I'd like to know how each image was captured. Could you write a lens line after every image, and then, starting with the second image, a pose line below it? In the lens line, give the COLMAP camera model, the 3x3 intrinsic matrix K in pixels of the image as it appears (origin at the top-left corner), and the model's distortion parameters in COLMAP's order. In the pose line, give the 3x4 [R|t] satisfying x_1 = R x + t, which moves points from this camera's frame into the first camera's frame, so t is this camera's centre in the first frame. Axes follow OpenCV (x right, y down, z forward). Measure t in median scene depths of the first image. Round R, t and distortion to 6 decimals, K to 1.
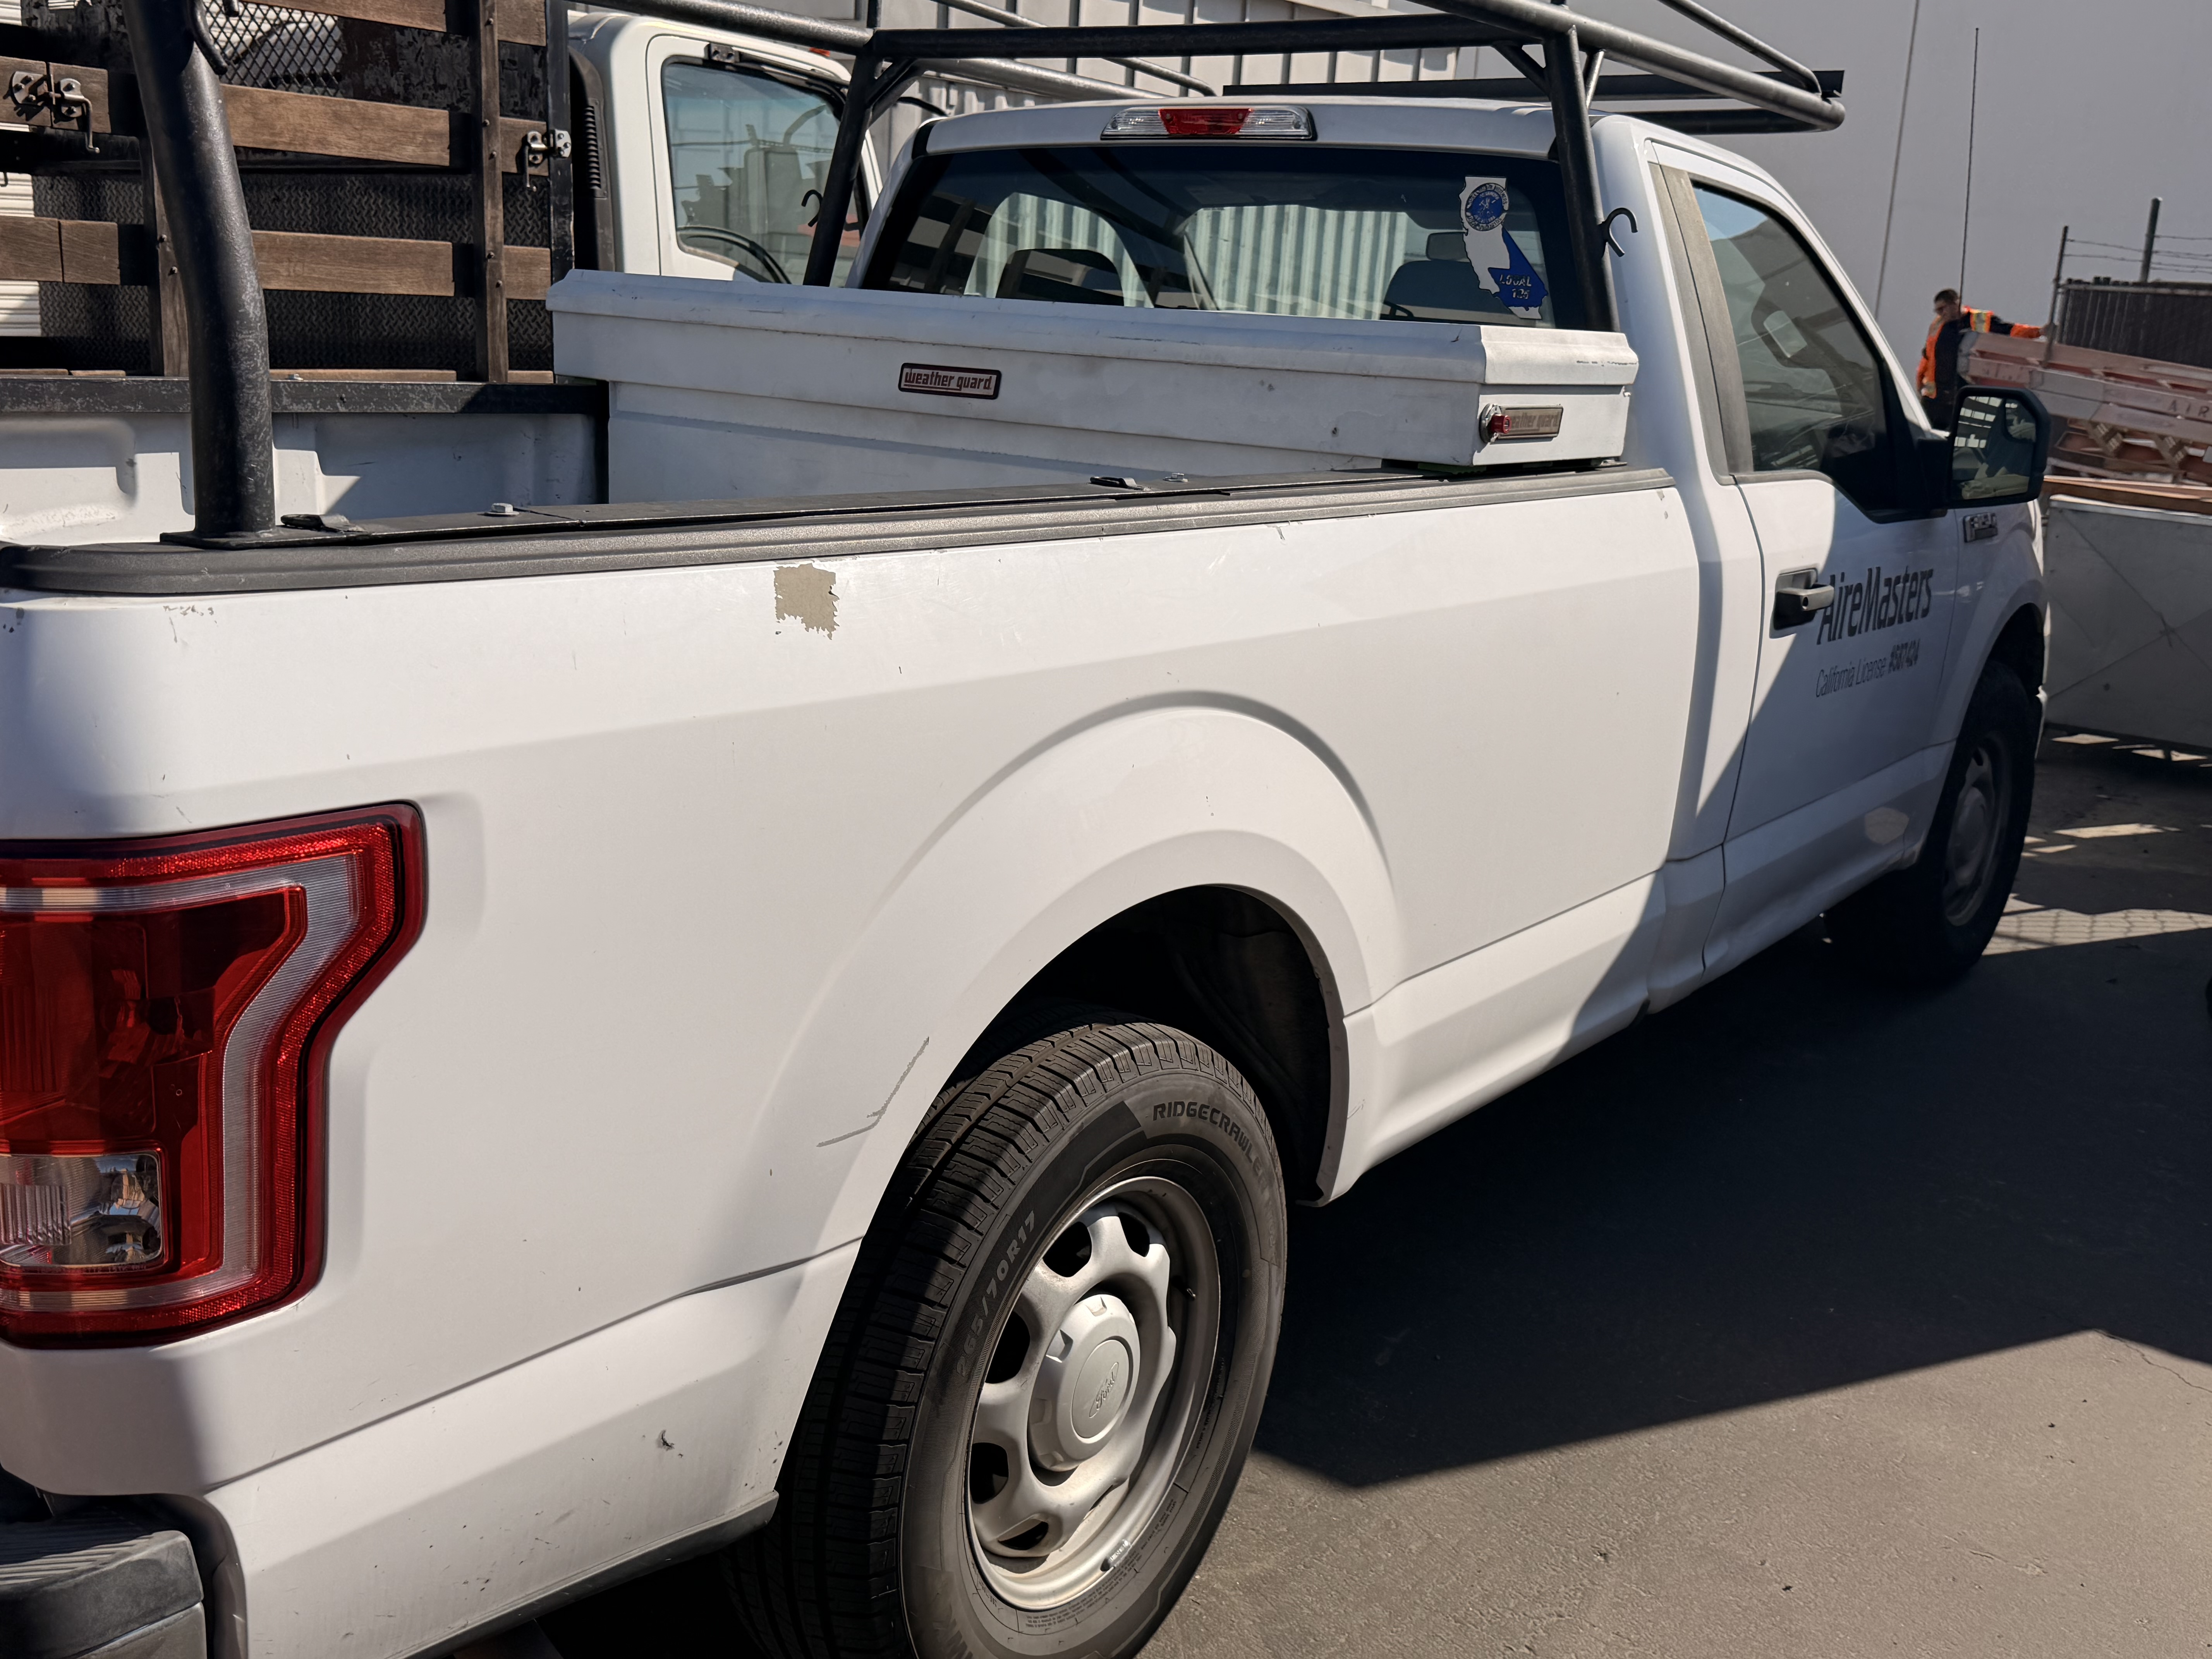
lens RADIAL K [[2194.4, 0, 1106.0], [0, 2194.4, 829.5], [0, 0, 1]] dist [0.178650, -0.390059]
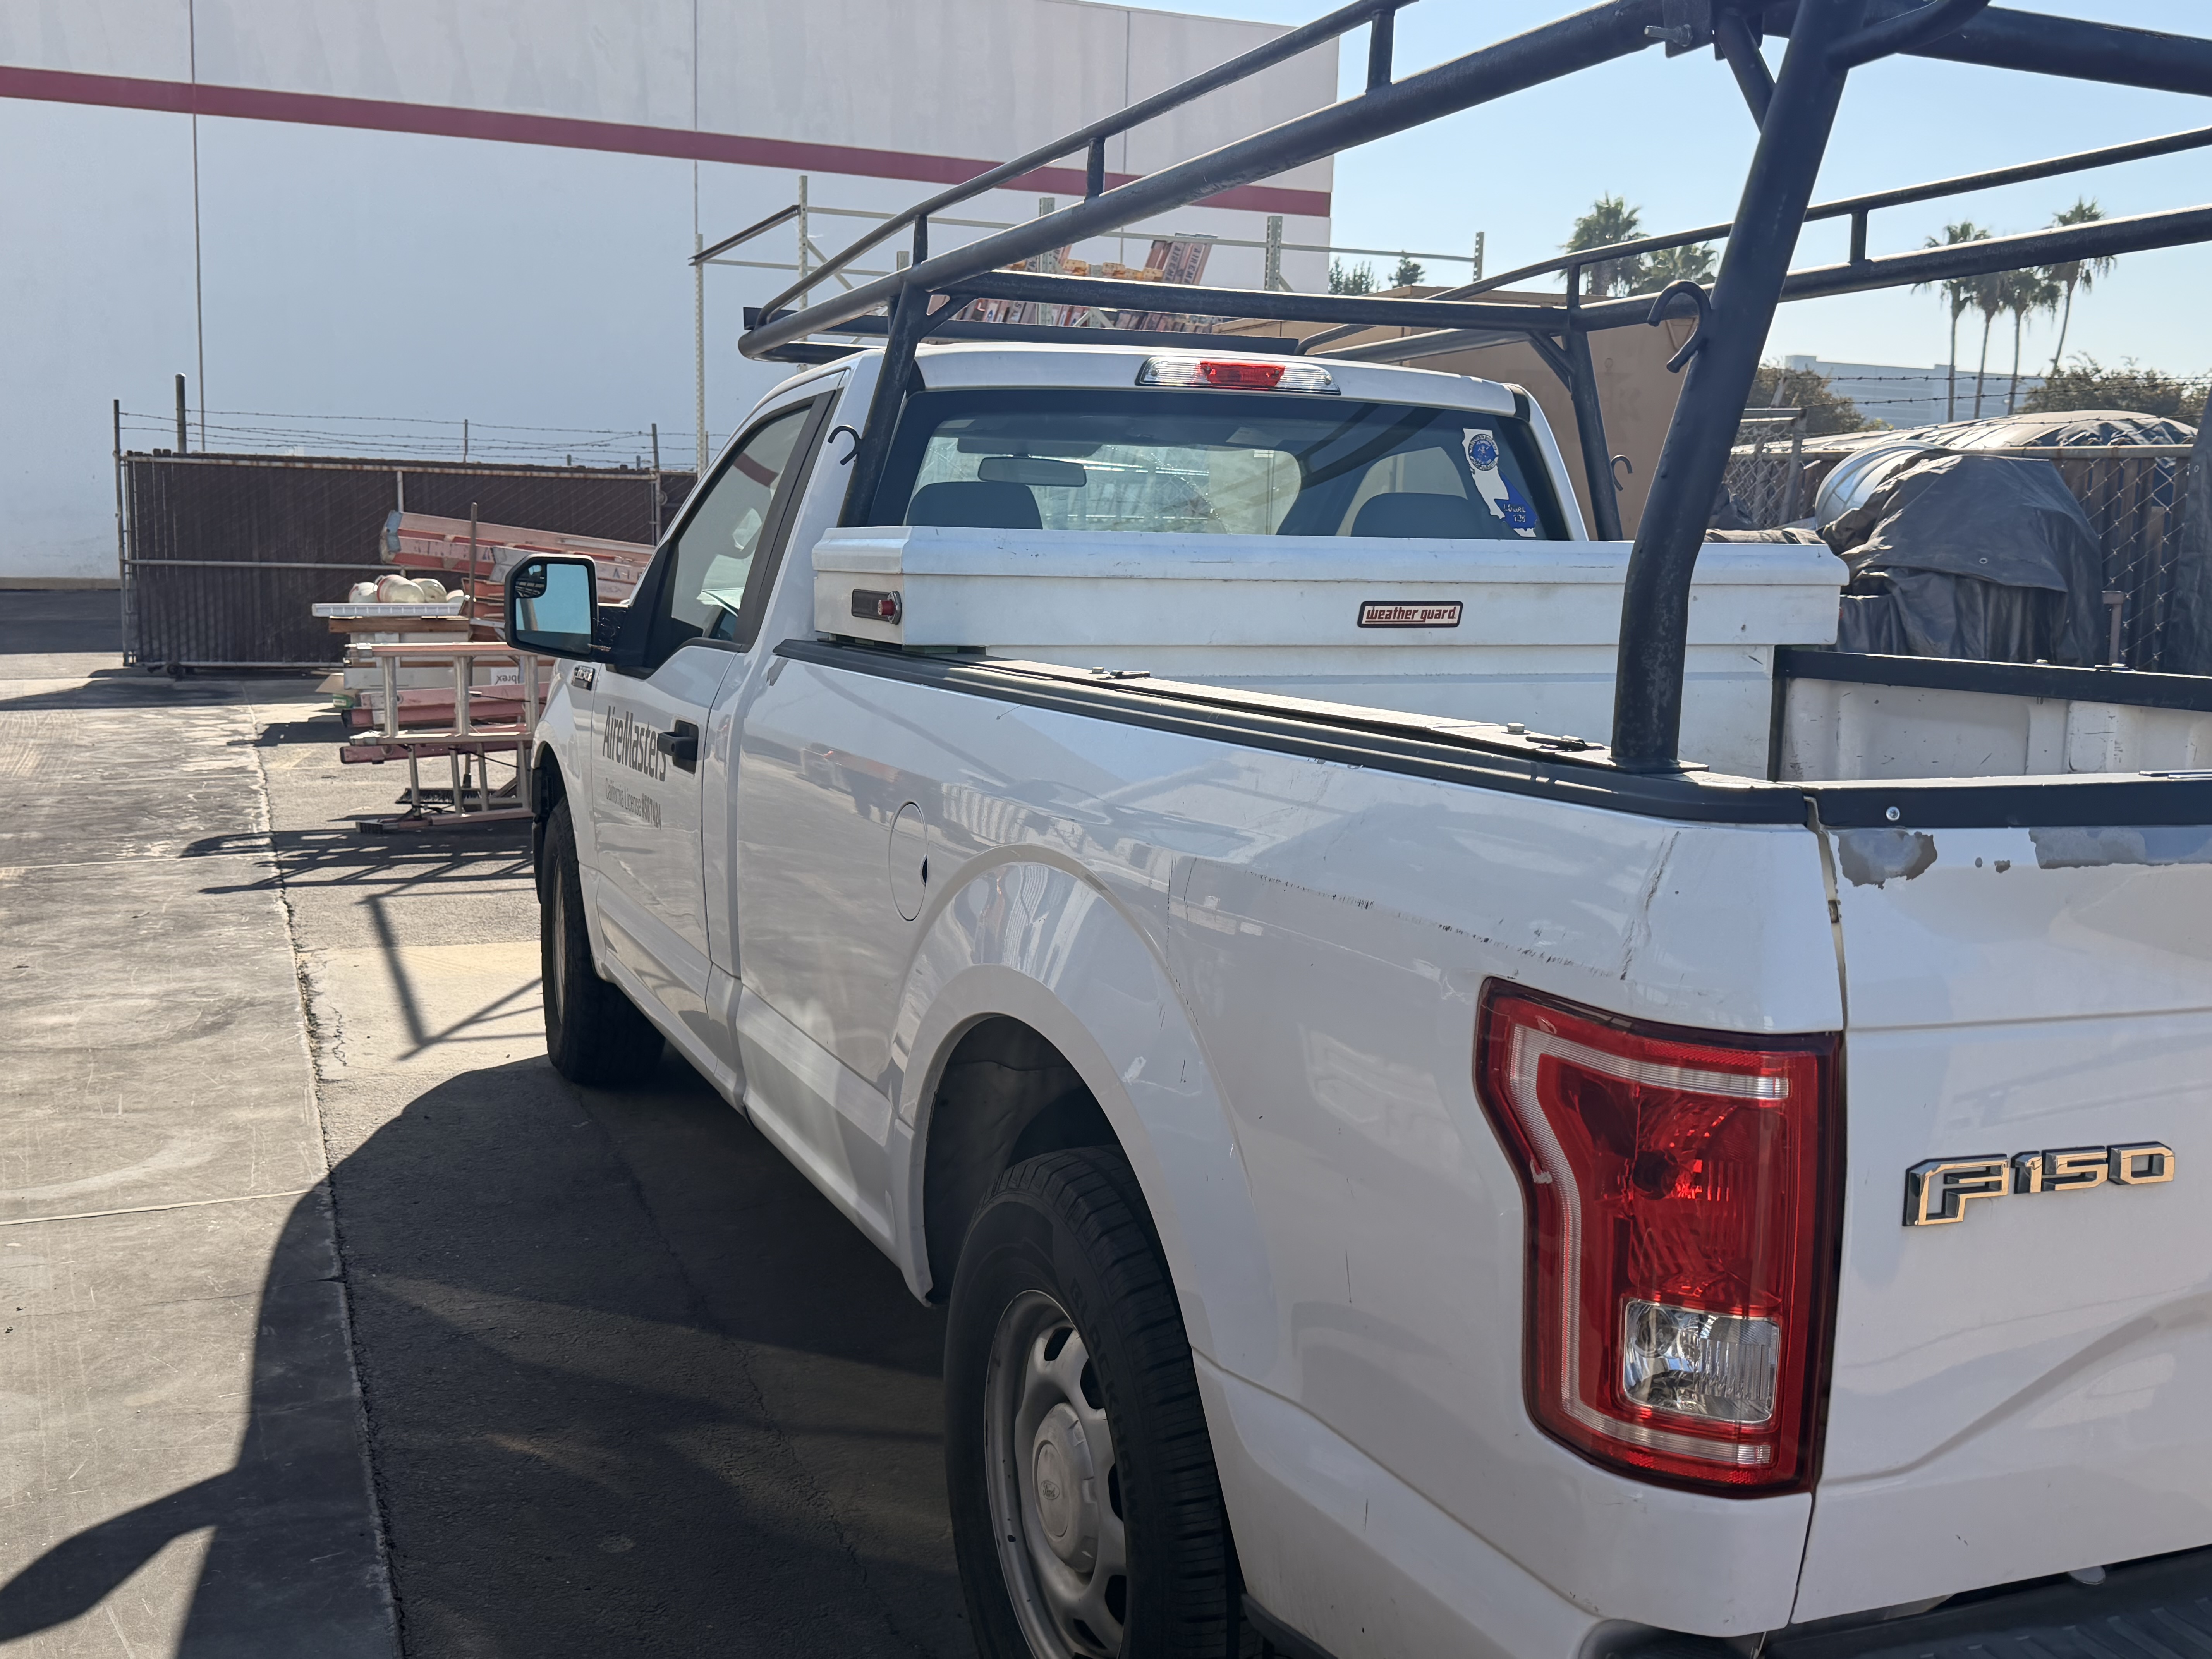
lens RADIAL K [[2194.4, 0, 1106.0], [0, 2194.4, 829.5], [0, 0, 1]] dist [0.178650, -0.390059]
pose [[0.516731, -0.152817, 0.842399, -1.037883], [0.207084, 0.977034, 0.050215, -0.176614], [-0.830726, 0.148499, 0.536509, 0.530359]]
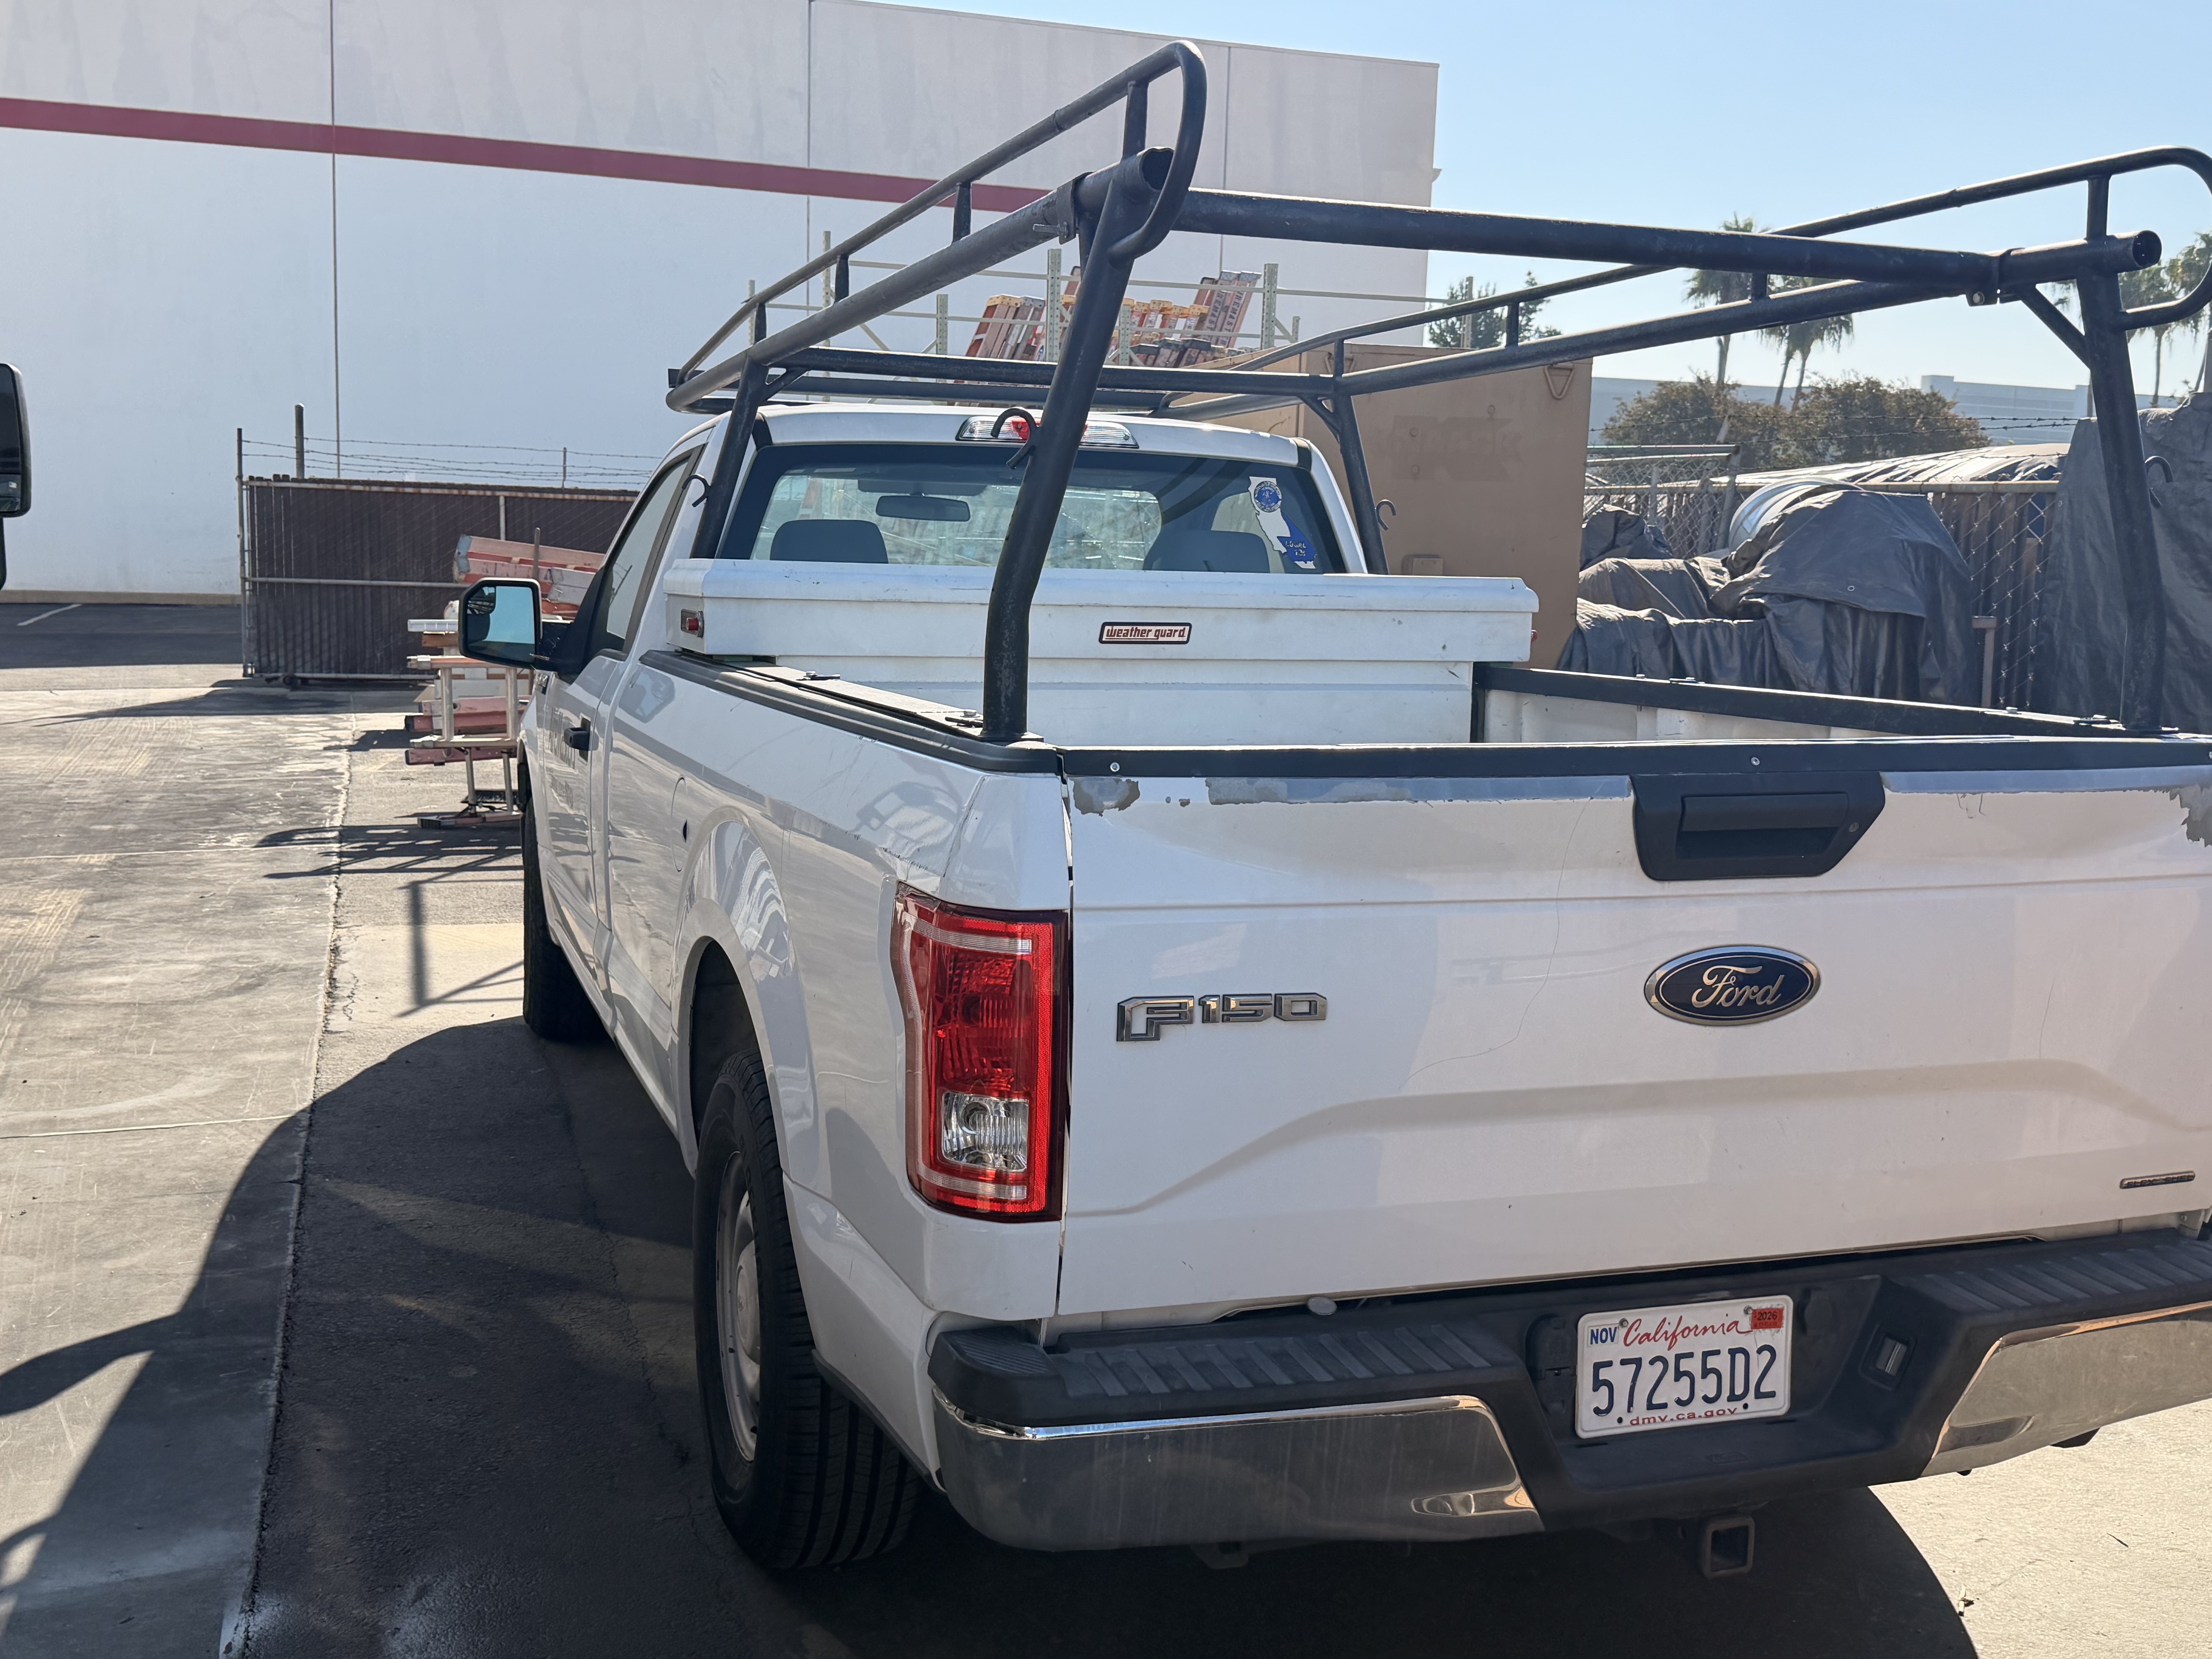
lens RADIAL K [[2197.0, 0, 1112.7], [0, 2197.0, 819.2], [0, 0, 1]] dist [0.201365, -0.464580]
pose [[0.567667, -0.135779, 0.811984, -1.121314], [0.198658, 0.979751, 0.024948, -0.124449], [-0.798930, 0.147145, 0.583146, 0.248117]]
